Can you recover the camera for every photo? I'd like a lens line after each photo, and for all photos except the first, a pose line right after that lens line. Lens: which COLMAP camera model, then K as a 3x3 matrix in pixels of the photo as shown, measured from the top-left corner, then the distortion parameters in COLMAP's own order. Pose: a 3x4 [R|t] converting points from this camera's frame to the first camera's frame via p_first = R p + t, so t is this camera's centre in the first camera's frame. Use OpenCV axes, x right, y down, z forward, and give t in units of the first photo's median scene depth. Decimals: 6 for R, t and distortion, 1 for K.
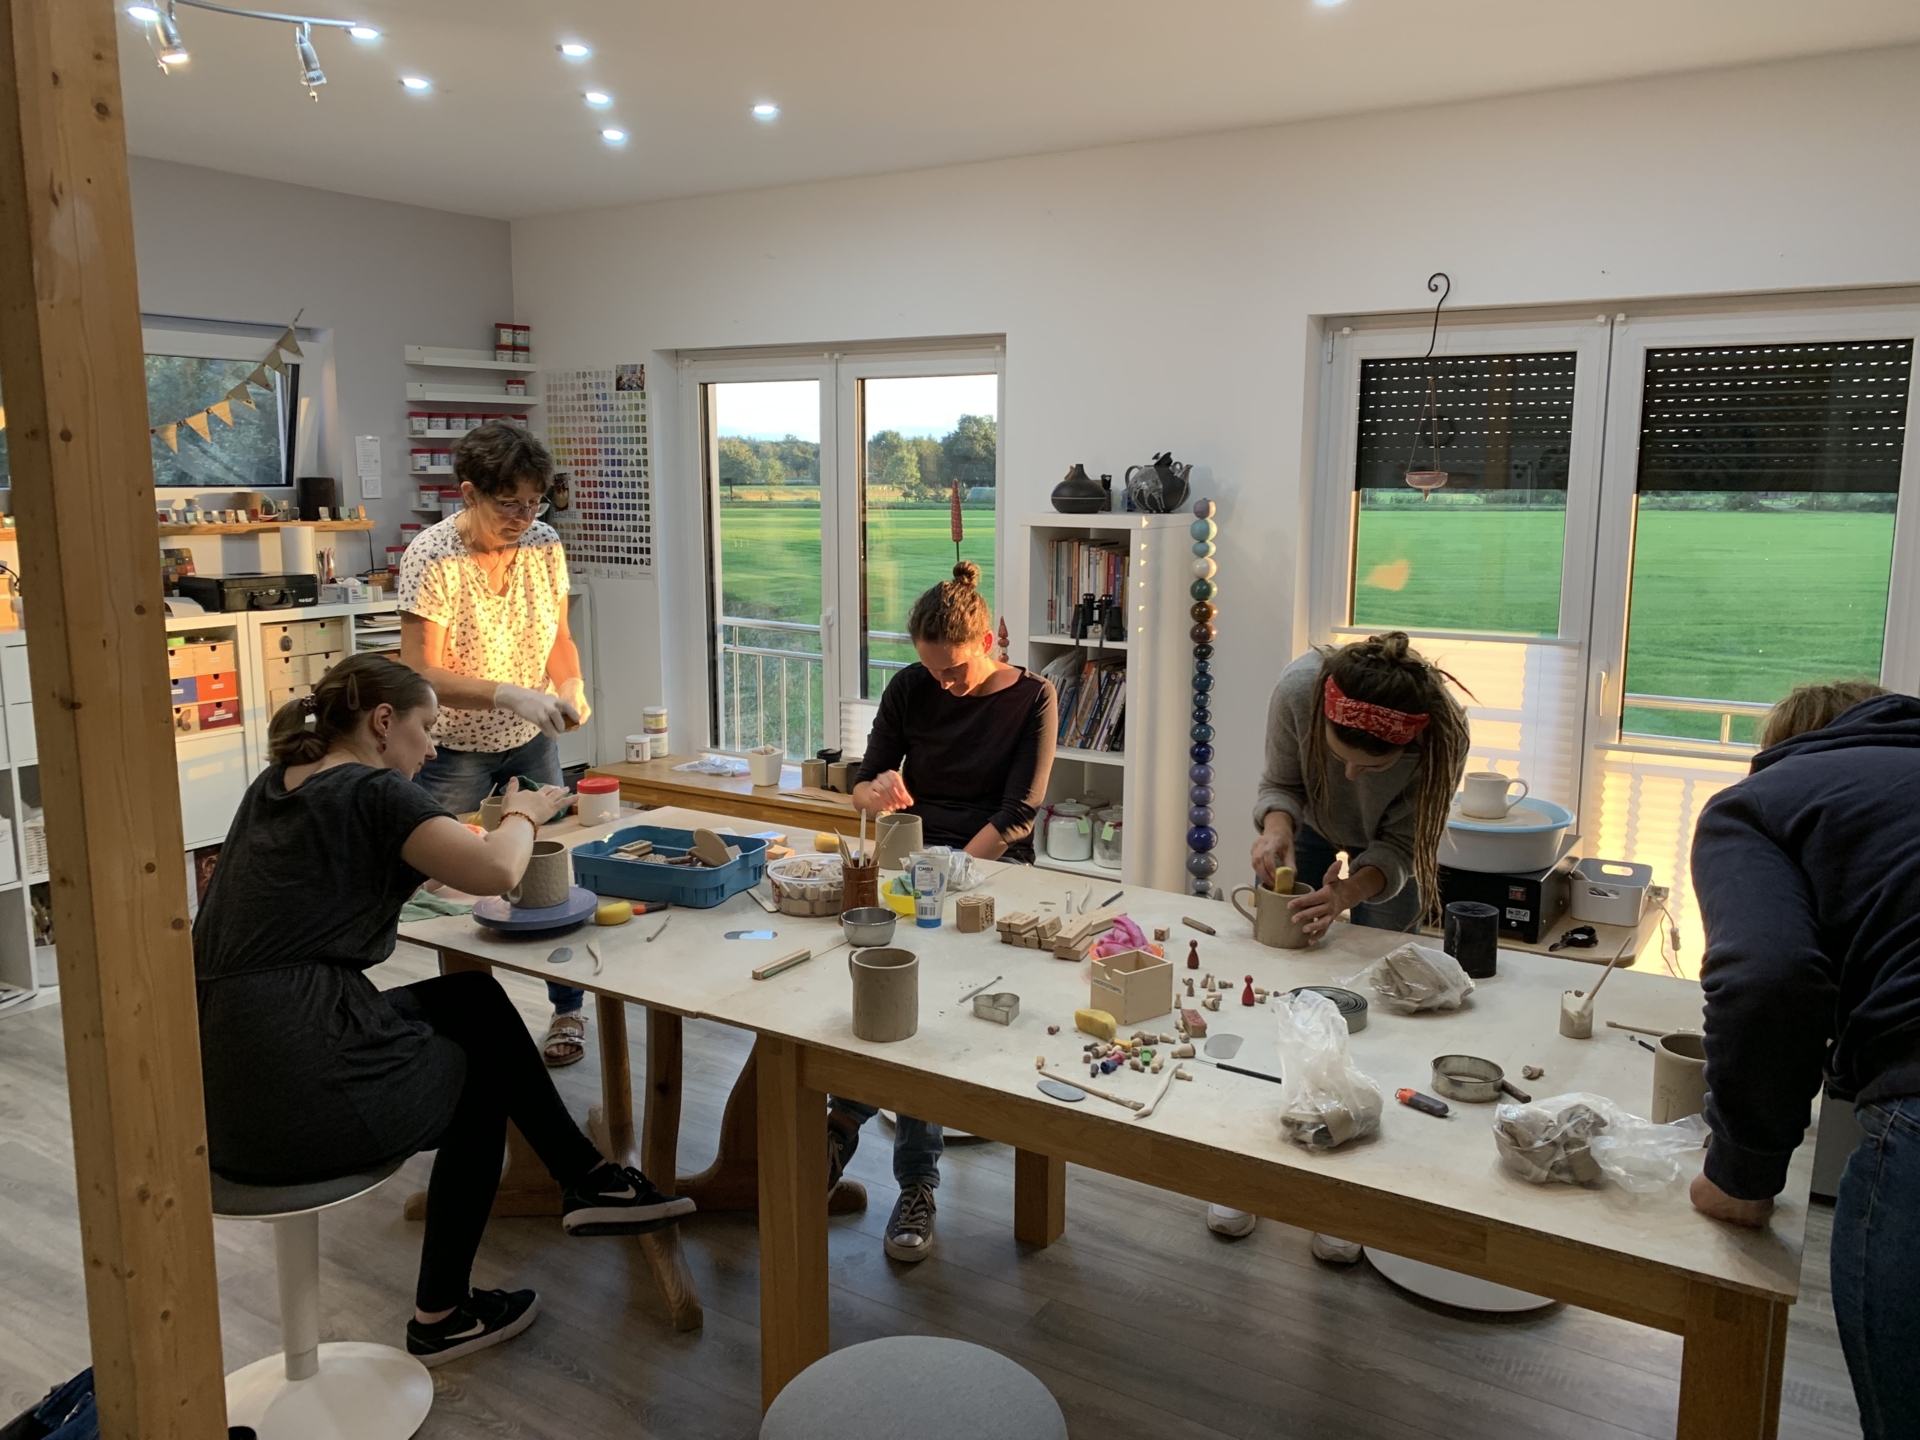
lens RADIAL K [[1449.4, 0, 958.8], [0, 1449.4, 705.9], [0, 0, 1]] dist [0.010026, 0.007438]
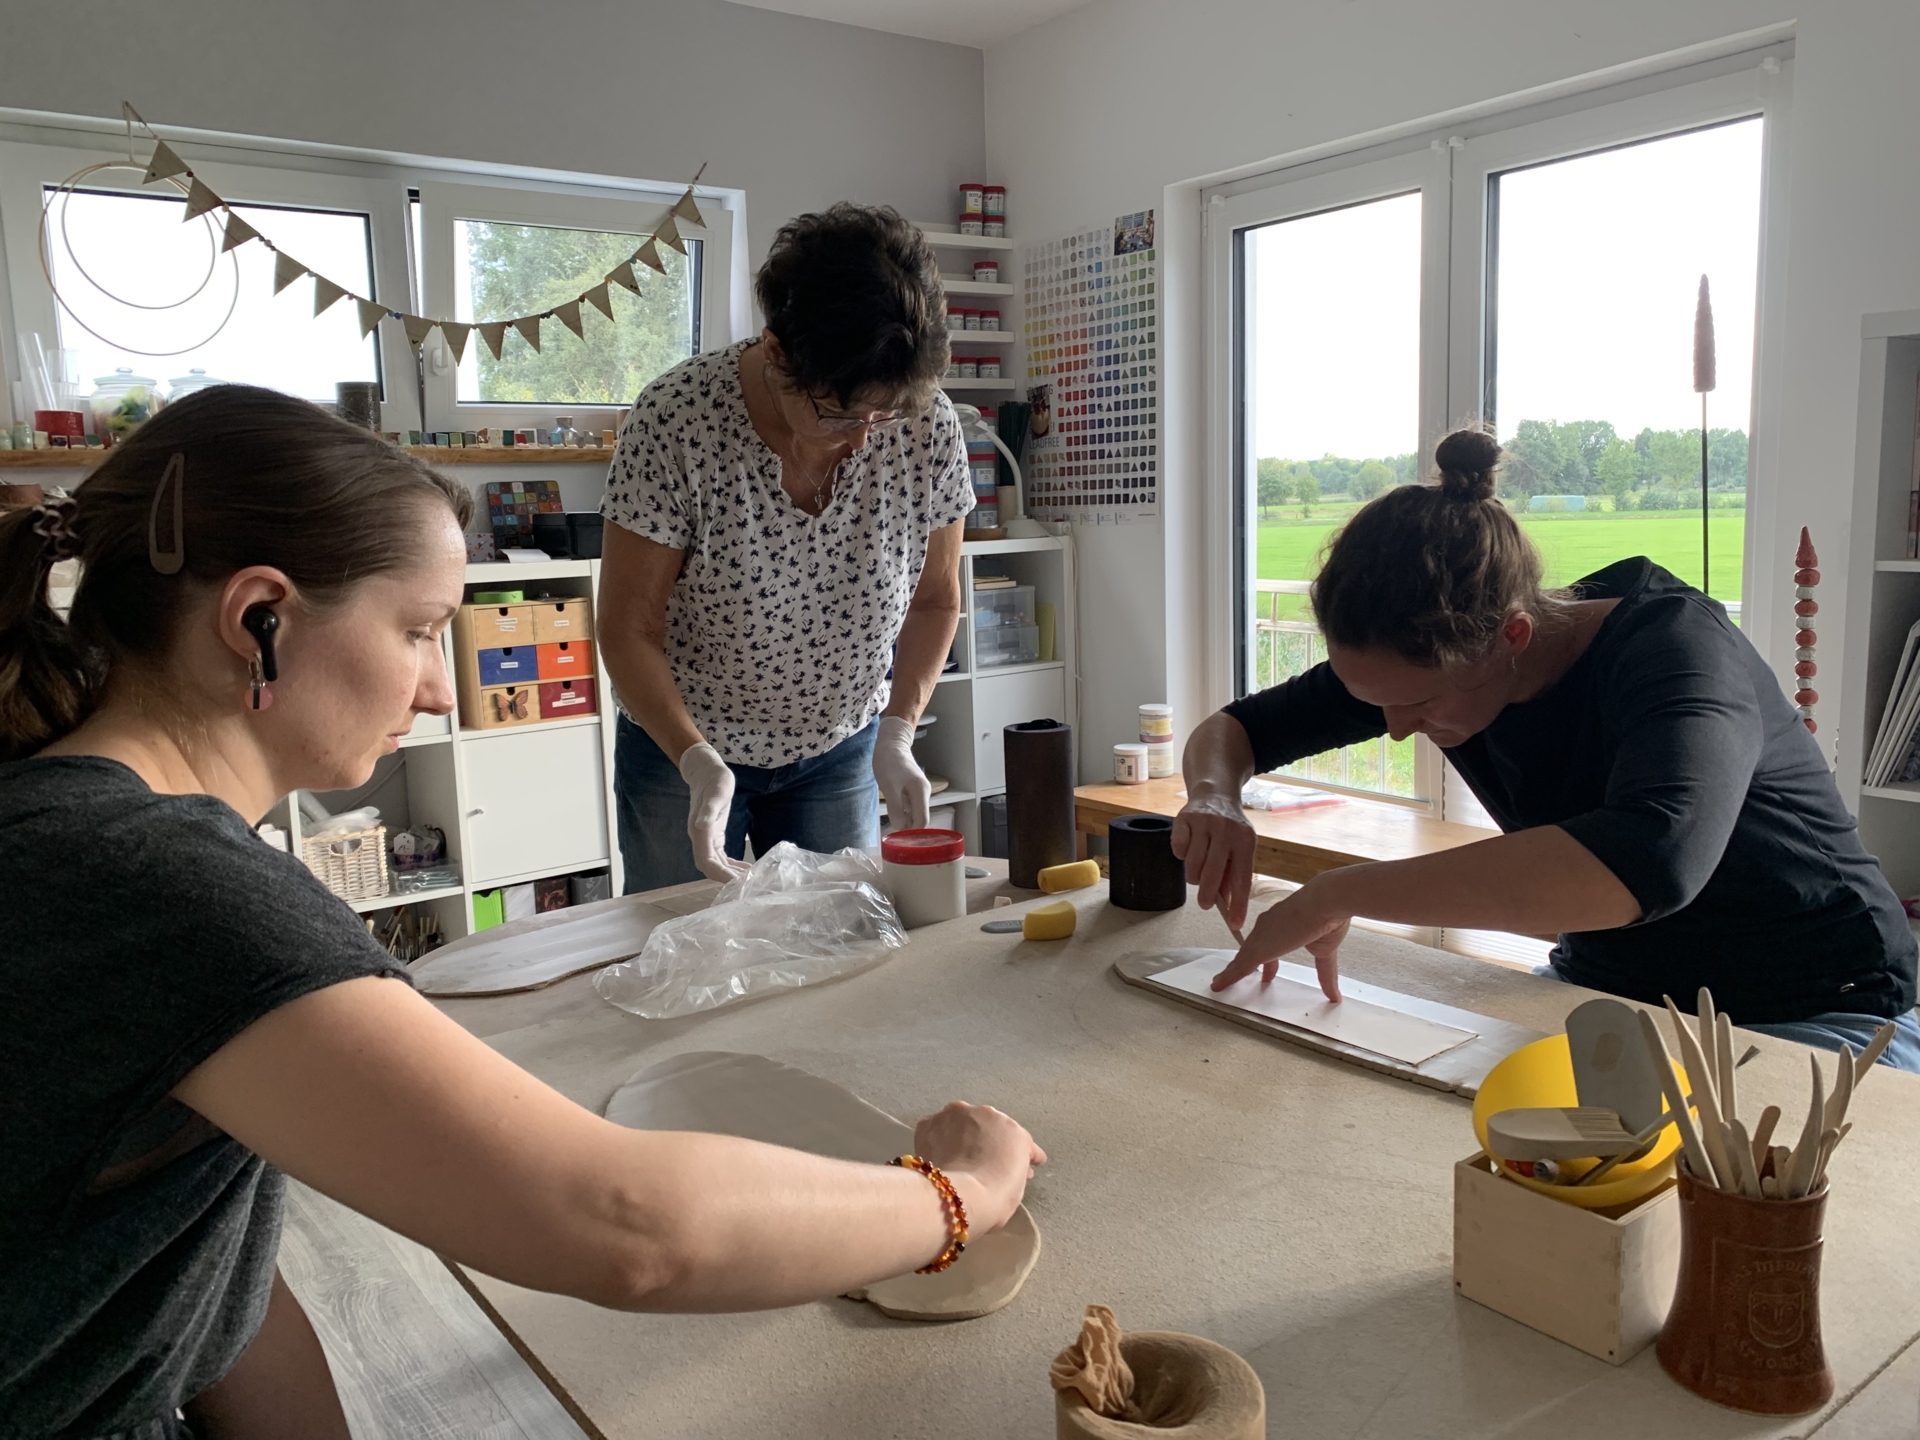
lens RADIAL K [[1440.4, 0, 968.7], [0, 1440.4, 737.4], [0, 0, 1]] dist [0.123904, -0.295079]
pose [[0.937680, 0.025142, -0.346589, -0.051844], [-0.022850, 0.999682, 0.010699, 0.010812], [0.346748, -0.002113, 0.937956, 0.312374]]
